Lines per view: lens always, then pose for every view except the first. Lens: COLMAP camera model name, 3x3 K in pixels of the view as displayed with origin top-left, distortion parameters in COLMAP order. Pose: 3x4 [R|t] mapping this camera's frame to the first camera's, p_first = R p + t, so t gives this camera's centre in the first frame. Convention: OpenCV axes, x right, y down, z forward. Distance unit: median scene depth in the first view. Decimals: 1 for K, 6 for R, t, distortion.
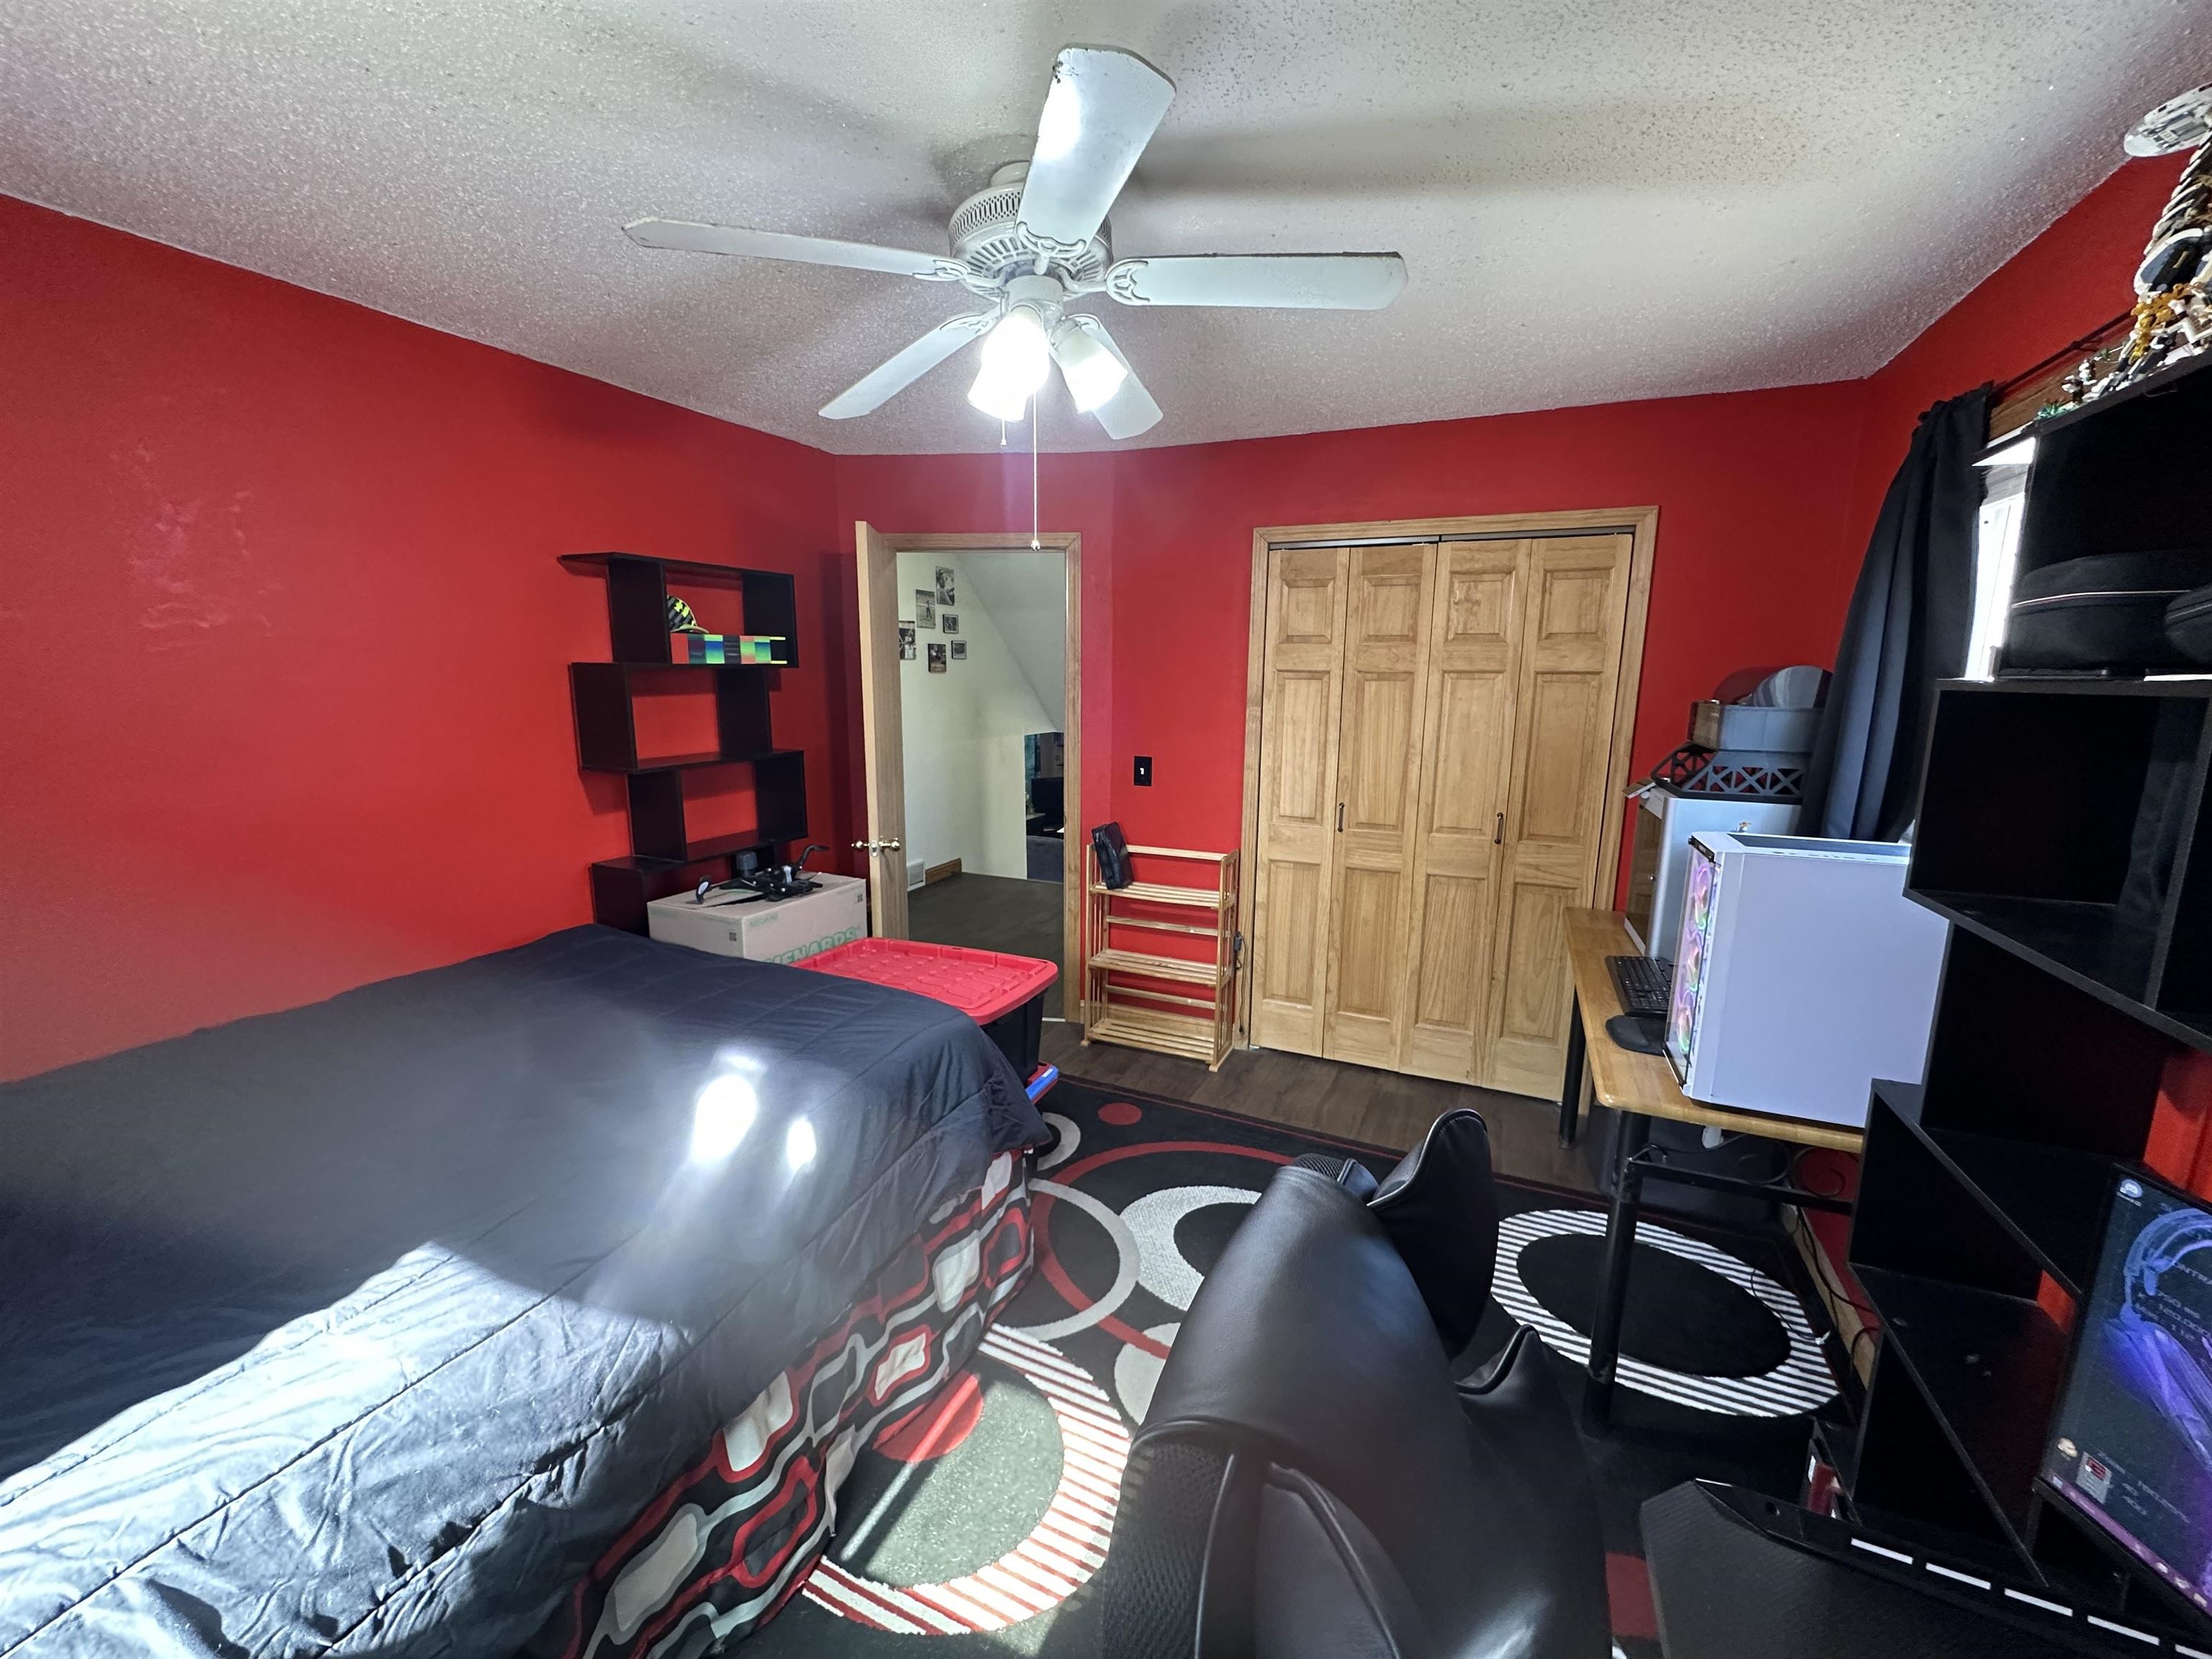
lens RADIAL K [[882.6, 0, 1105.5], [0, 882.6, 831.1], [0, 0, 1]] dist [-0.000948, -0.000085]
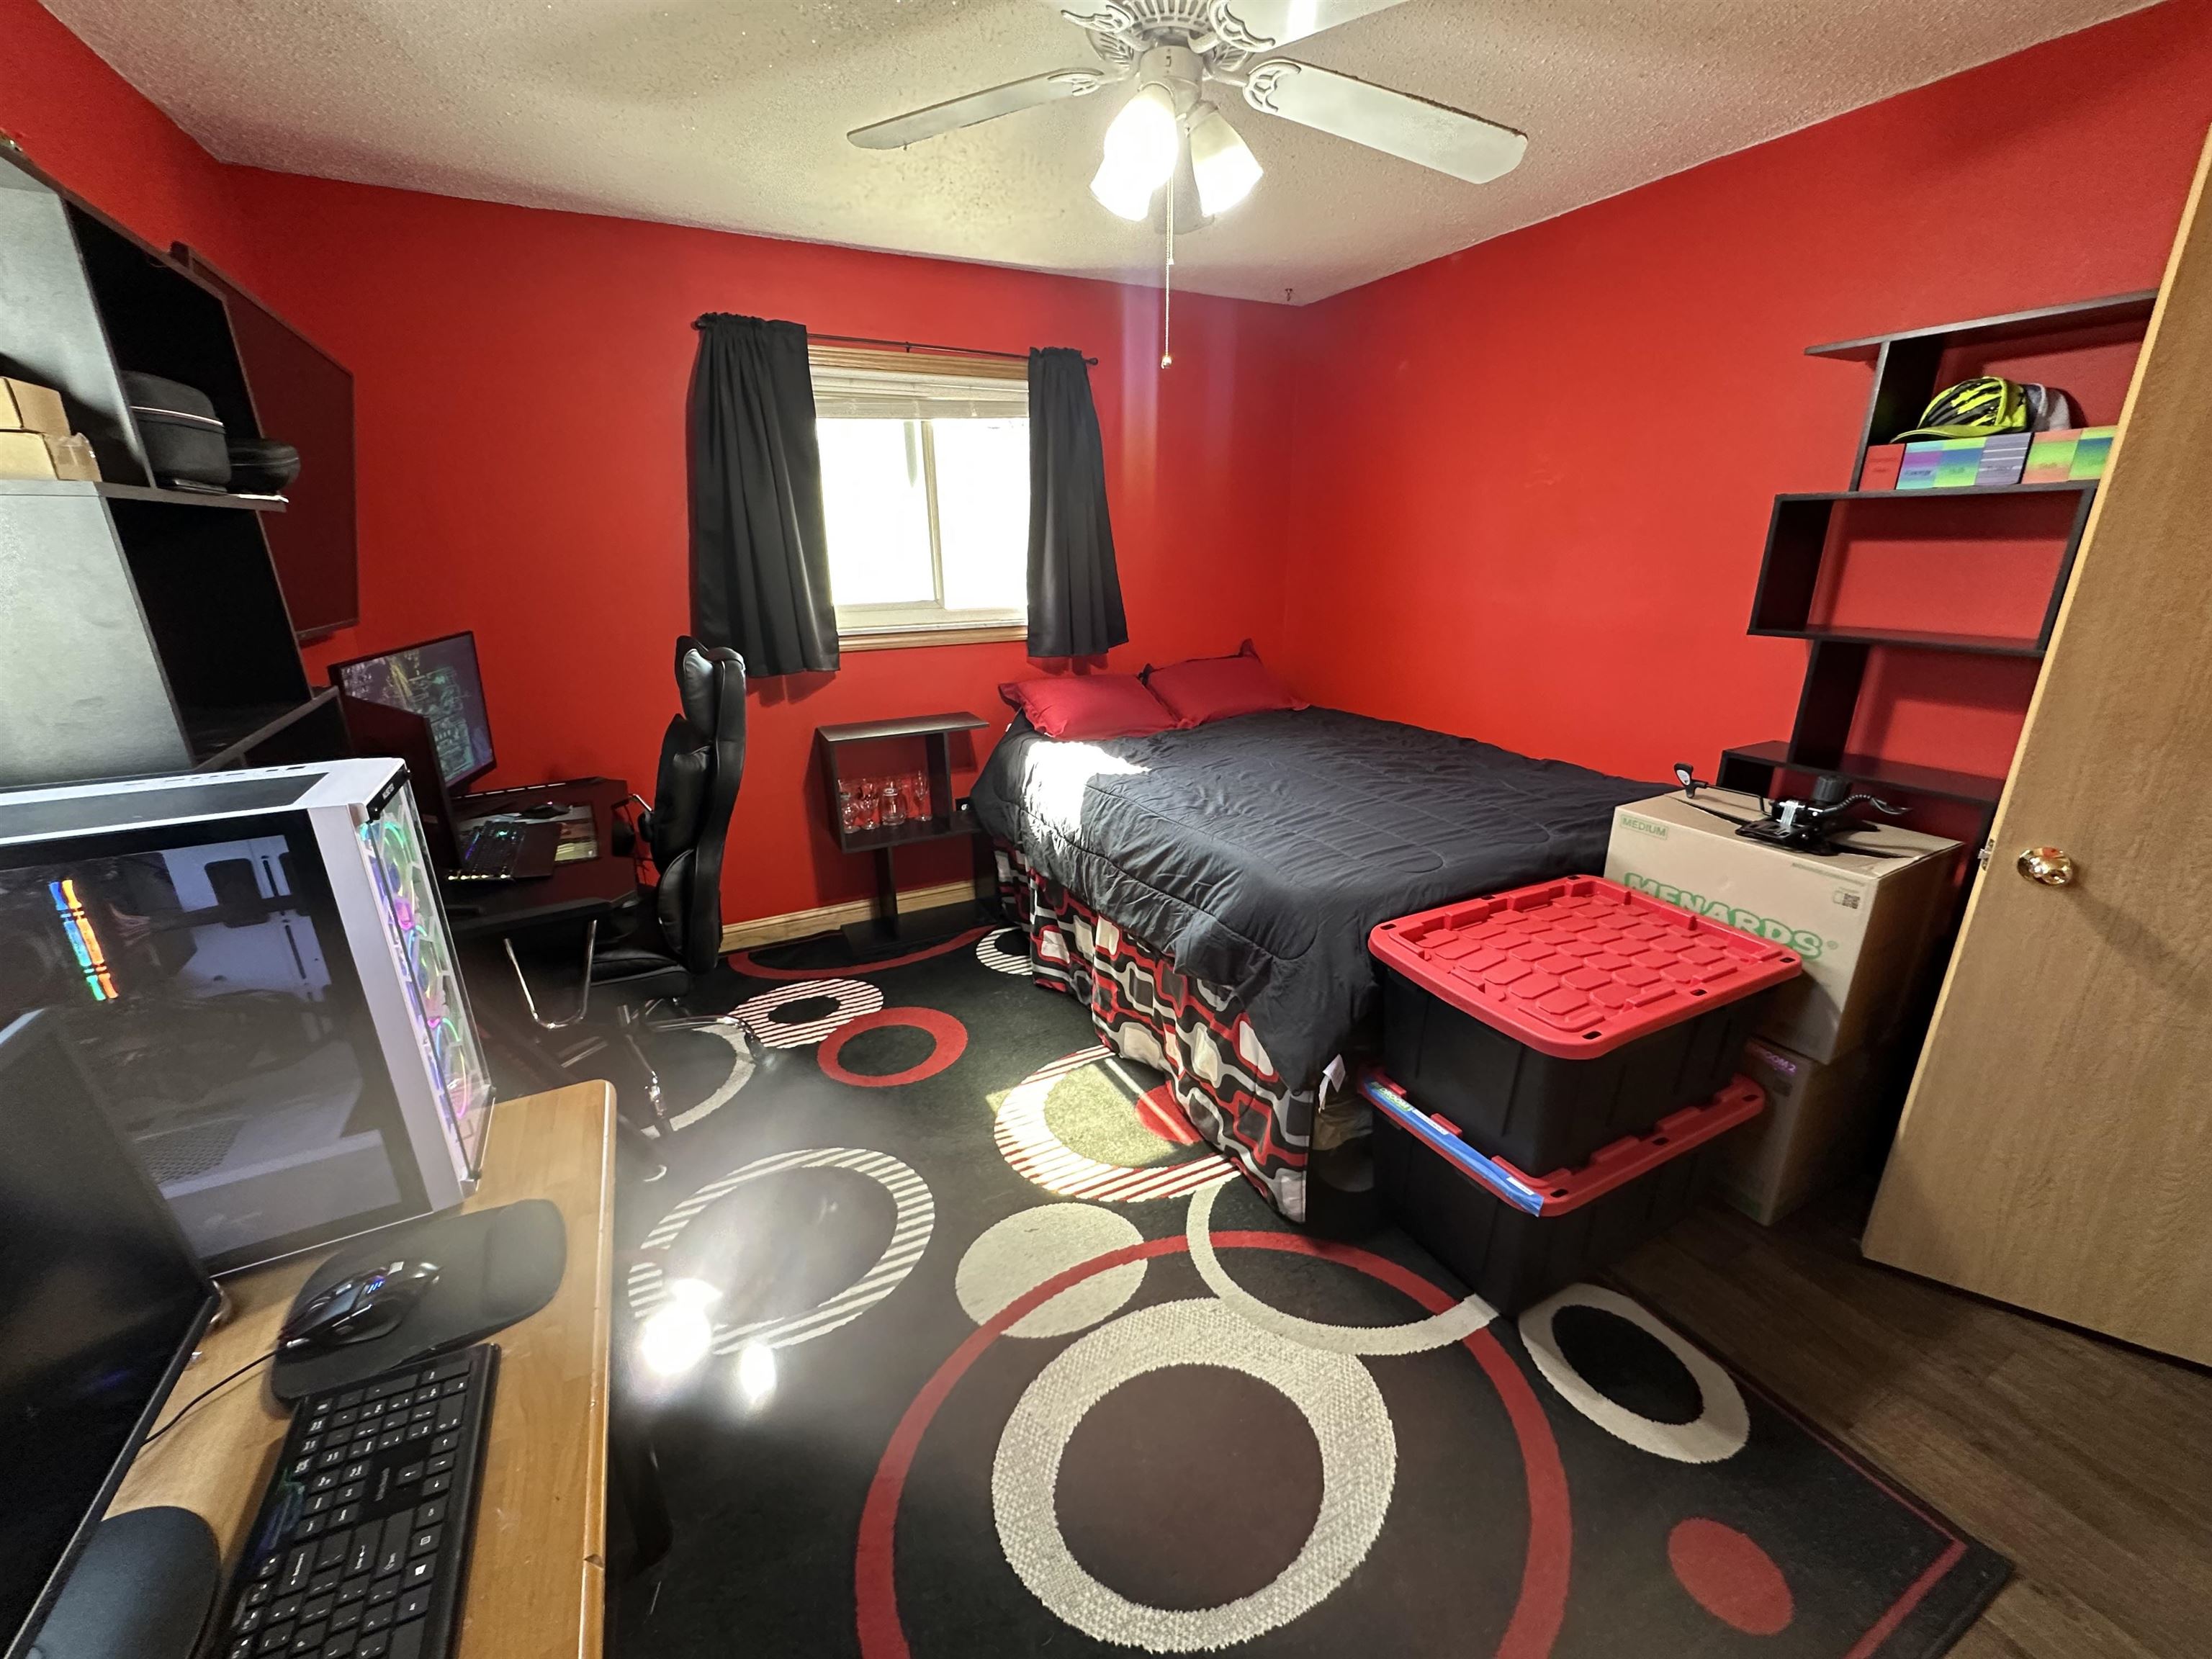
lens RADIAL K [[882.6, 0, 1113.1], [0, 882.6, 824.1], [0, 0, 1]] dist [-0.000948, -0.000085]
pose [[-0.619338, 0.237747, -0.748262, 0.642864], [-0.136850, 0.905771, 0.401064, -0.193445], [0.773106, 0.350793, -0.528443, 1.318367]]
